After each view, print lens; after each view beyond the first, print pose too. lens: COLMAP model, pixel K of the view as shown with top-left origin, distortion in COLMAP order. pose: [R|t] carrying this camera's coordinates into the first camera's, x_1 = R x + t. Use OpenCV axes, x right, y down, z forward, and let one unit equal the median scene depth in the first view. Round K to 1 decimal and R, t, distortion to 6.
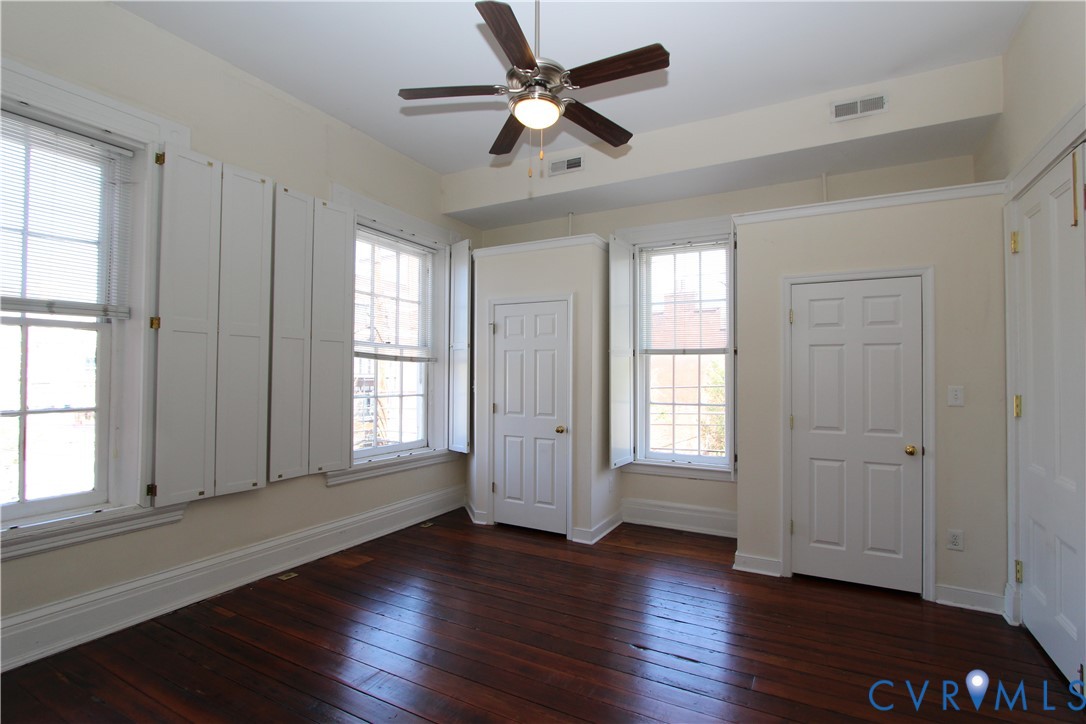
lens RADIAL K [[501.8, 0, 546.5], [0, 501.8, 362.7], [0, 0, 1]] dist [-0.025727, 0.000194]
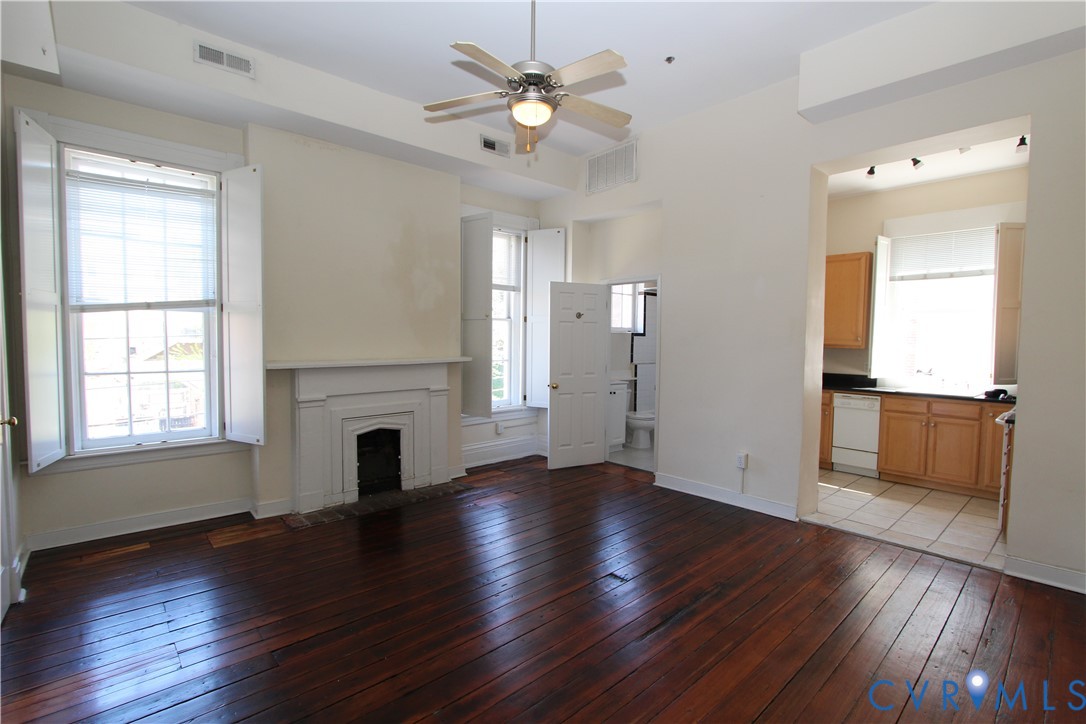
lens RADIAL K [[501.8, 0, 541.9], [0, 501.8, 360.6], [0, 0, 1]] dist [-0.025727, 0.000194]
pose [[0.344170, -0.045547, 0.937802, -0.243137], [-0.029602, 0.997800, 0.059325, -0.001110], [-0.938441, -0.048178, 0.342064, 0.126964]]
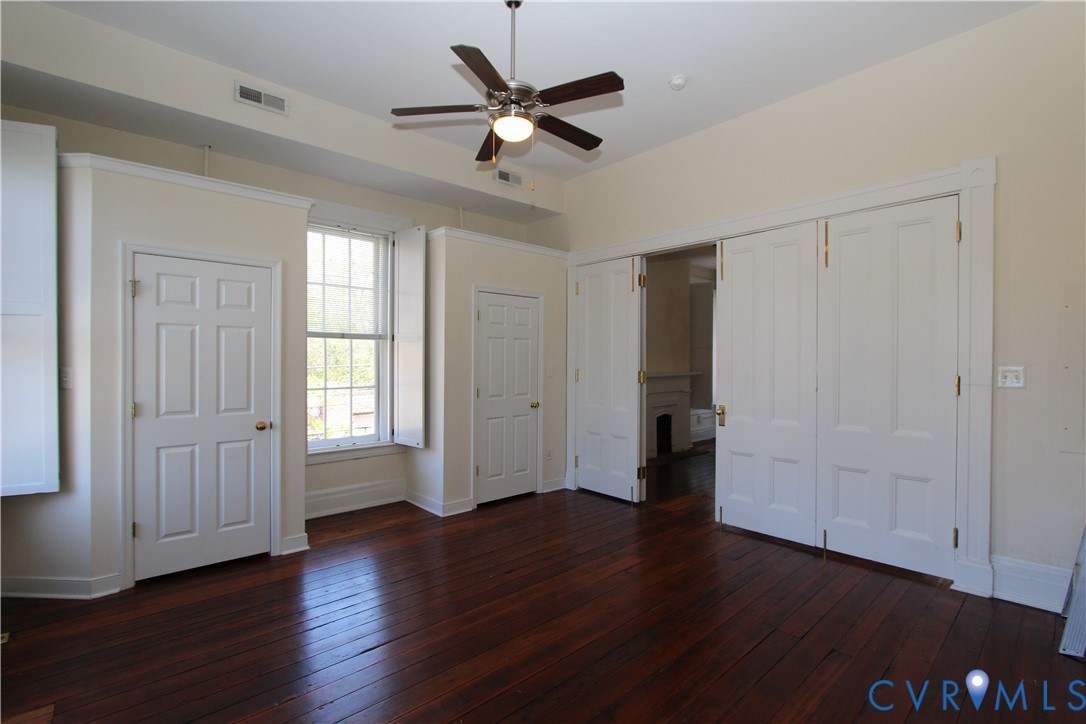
lens RADIAL K [[501.8, 0, 541.7], [0, 501.8, 363.3], [0, 0, 1]] dist [-0.025727, 0.000194]
pose [[0.329580, -0.011396, 0.944059, -0.561748], [-0.025239, 0.999463, 0.020876, 0.002633], [-0.943790, -0.030707, 0.329115, 0.299278]]
